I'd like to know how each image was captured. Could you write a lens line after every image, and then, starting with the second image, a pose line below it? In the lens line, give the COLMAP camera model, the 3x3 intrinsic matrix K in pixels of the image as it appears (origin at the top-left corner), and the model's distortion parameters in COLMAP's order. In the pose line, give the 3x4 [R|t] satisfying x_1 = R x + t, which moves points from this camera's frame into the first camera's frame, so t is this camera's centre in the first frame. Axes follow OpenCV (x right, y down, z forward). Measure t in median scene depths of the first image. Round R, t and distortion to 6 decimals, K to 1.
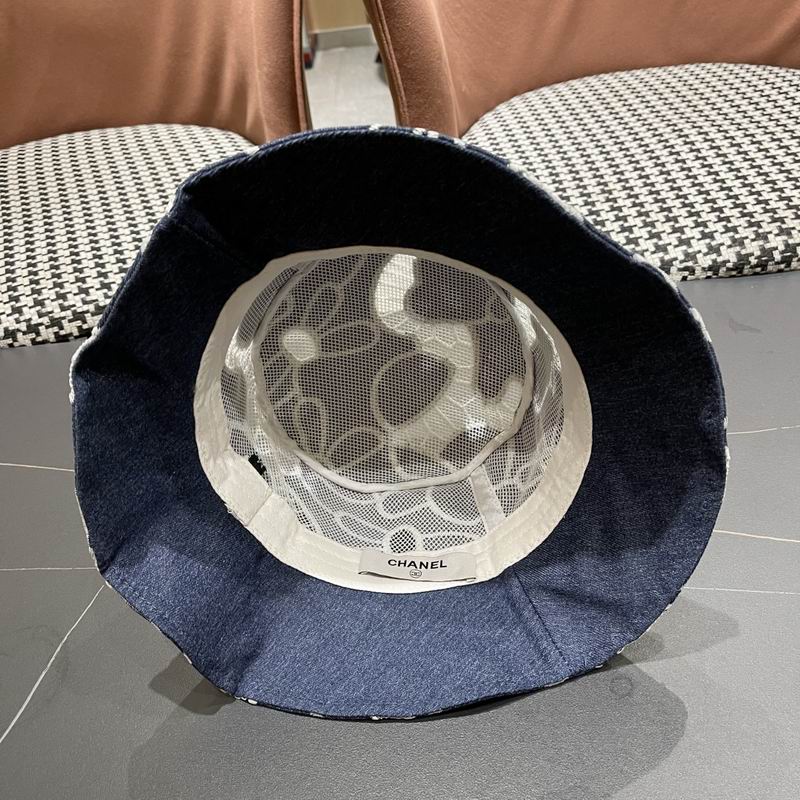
lens RADIAL K [[794.0, 0, 400.1], [0, 794.0, 397.6], [0, 0, 1]] dist [0.014197, 0.000000]
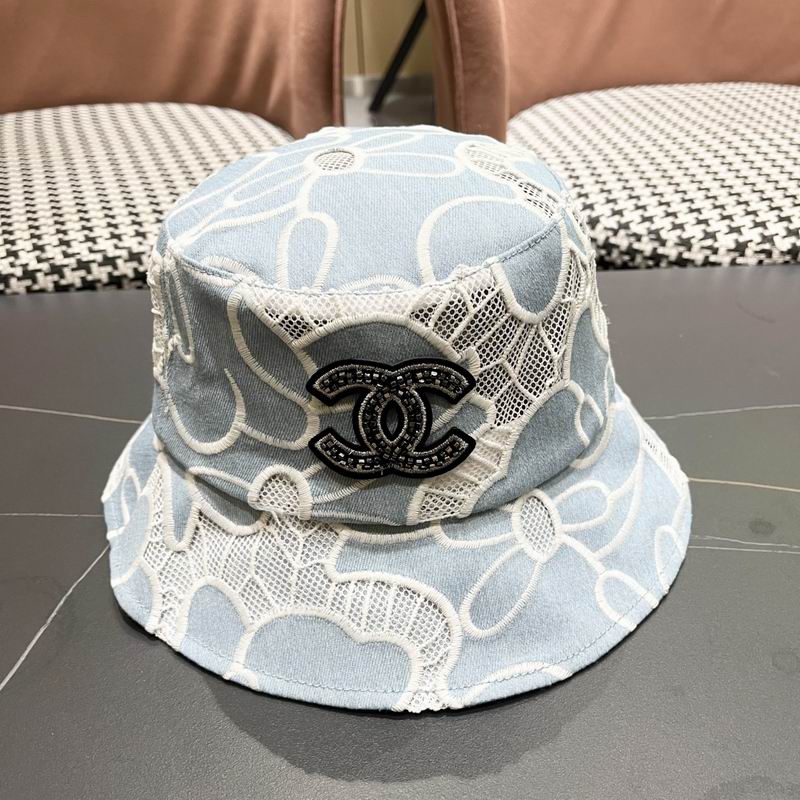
lens RADIAL K [[794.0, 0, 401.9], [0, 794.0, 405.5], [0, 0, 1]] dist [0.014197, 0.000000]
pose [[0.996703, 0.056415, 0.058307, -0.093329], [-0.051391, 0.995112, -0.084330, 0.105920], [-0.062780, 0.081056, 0.994730, 0.111761]]
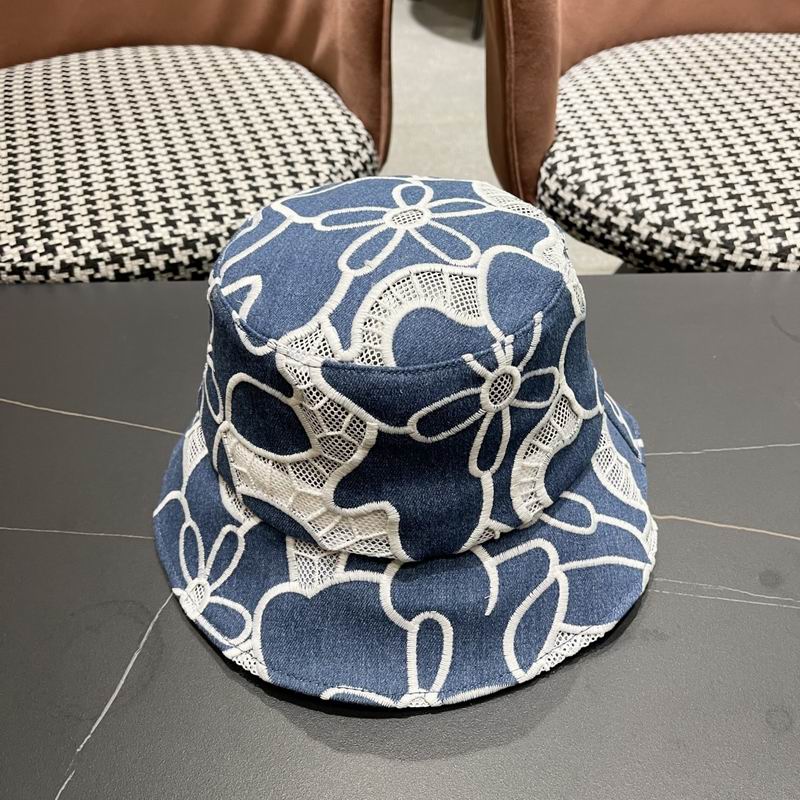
lens RADIAL K [[794.0, 0, 400.5], [0, 794.0, 404.0], [0, 0, 1]] dist [0.014197, 0.000000]
pose [[0.996513, 0.077398, 0.031152, -0.118657], [-0.079385, 0.994481, 0.068603, -0.016522], [-0.025671, -0.070837, 0.997158, 0.062011]]
